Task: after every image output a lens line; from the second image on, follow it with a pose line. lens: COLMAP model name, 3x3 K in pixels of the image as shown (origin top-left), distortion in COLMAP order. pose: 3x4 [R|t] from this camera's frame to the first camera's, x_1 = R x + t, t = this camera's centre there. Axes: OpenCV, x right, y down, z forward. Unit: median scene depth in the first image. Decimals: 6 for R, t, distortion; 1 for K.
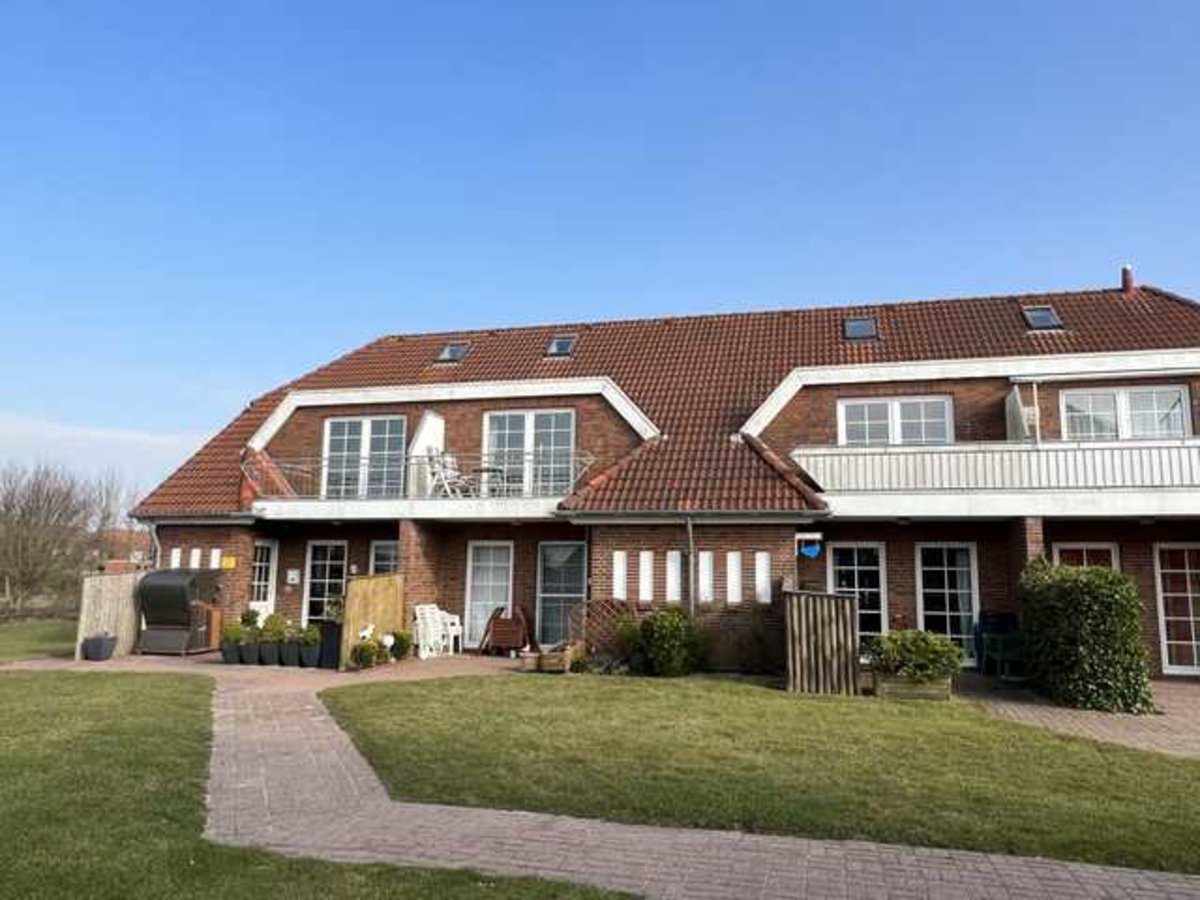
lens RADIAL K [[844.3, 0, 602.1], [0, 844.3, 454.8], [0, 0, 1]] dist [-0.022403, 0.007524]
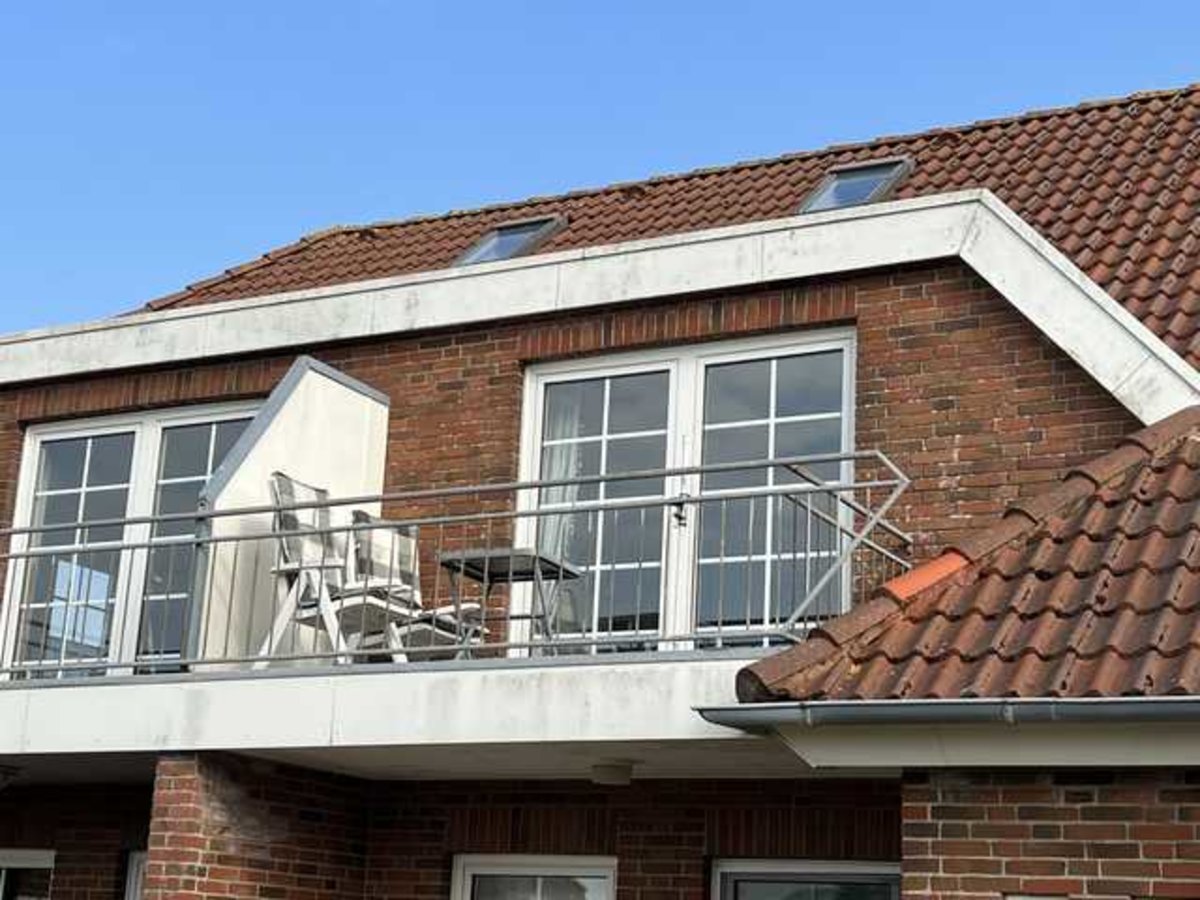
lens RADIAL K [[1949.6, 0, 597.6], [0, 1949.6, 451.7], [0, 0, 1]] dist [0.155539, 0.000000]
pose [[0.971376, -0.023873, -0.236346, 0.033612], [-0.008227, 0.990960, -0.133908, 0.067306], [0.237406, 0.132019, 0.962398, 0.466148]]
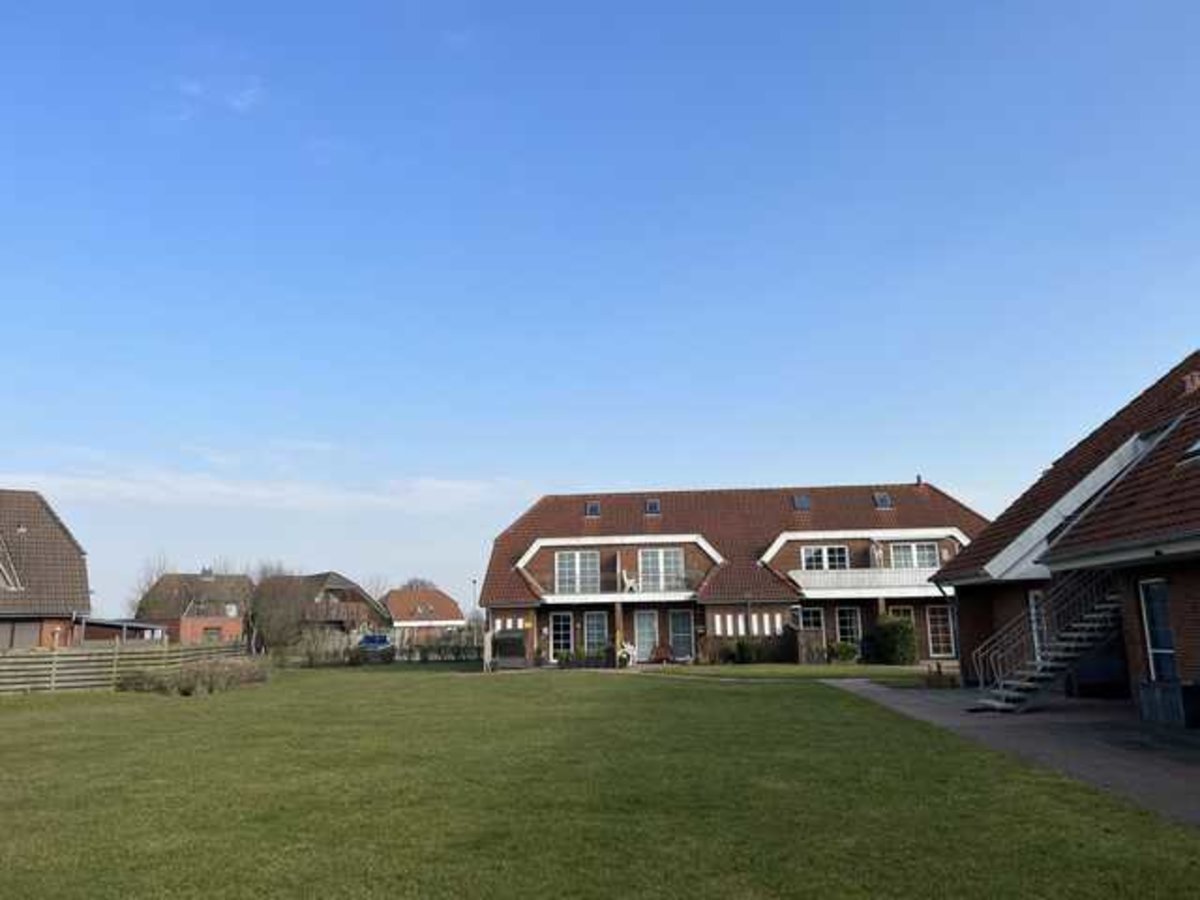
lens RADIAL K [[900.3, 0, 597.3], [0, 900.3, 444.5], [0, 0, 1]] dist [0.050878, -0.000419]
pose [[0.985197, 0.000262, 0.171426, -0.723572], [0.008765, 0.998614, -0.051896, -0.226766], [-0.171202, 0.052630, 0.983829, -1.418764]]
